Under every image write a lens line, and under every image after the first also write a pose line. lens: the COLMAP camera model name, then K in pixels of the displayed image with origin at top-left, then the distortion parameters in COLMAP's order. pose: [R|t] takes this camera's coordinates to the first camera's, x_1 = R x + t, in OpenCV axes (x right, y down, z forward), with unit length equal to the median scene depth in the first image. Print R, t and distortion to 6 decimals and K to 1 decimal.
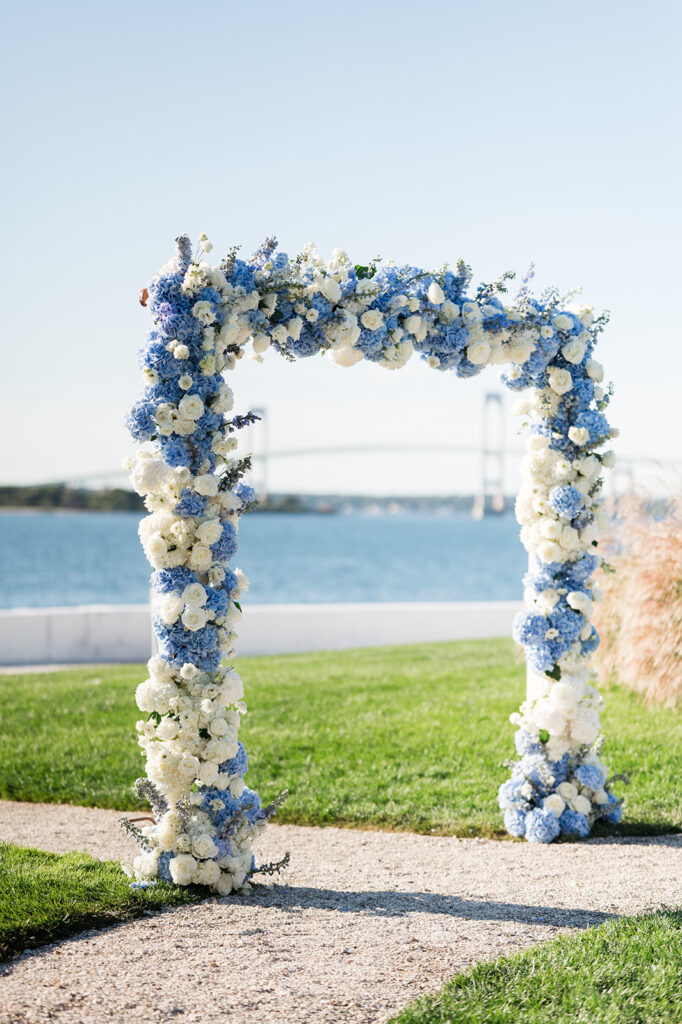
lens RADIAL K [[2494.6, 0, 341.0], [0, 2494.6, 512.7], [0, 0, 1]] dist [-0.020664, 0.000000]
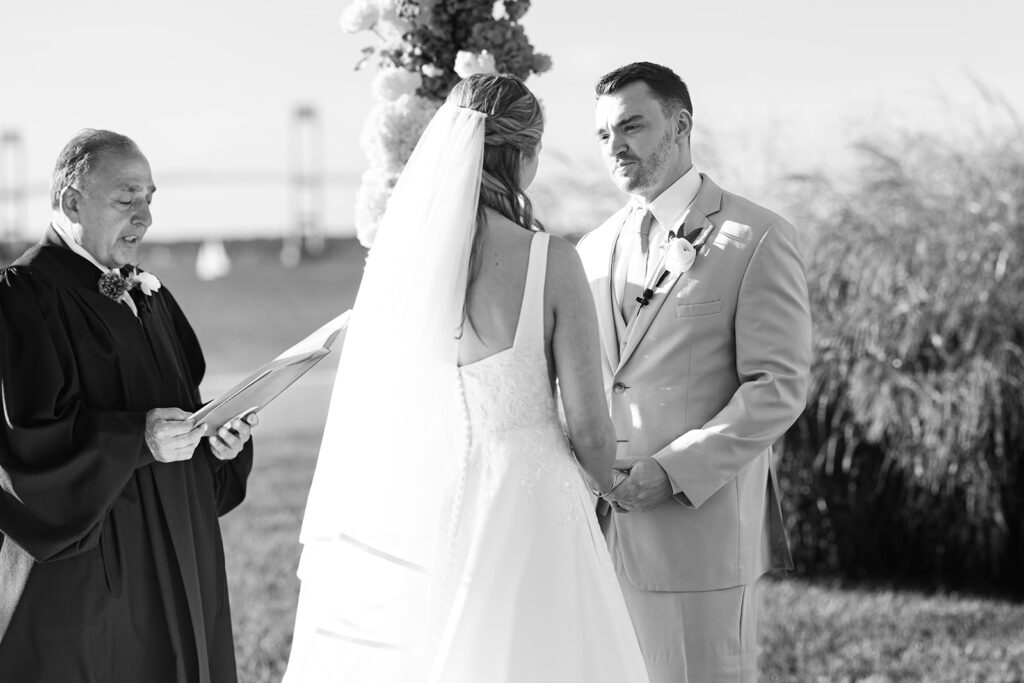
lens RADIAL K [[2497.6, 0, 512.1], [0, 2497.6, 341.7], [0, 0, 1]] dist [-0.065435, 0.000000]
pose [[0.989485, -0.032867, 0.140854, 0.029028], [0.028592, 0.999070, 0.032264, 0.008701], [-0.141783, -0.027897, 0.989505, 0.490708]]
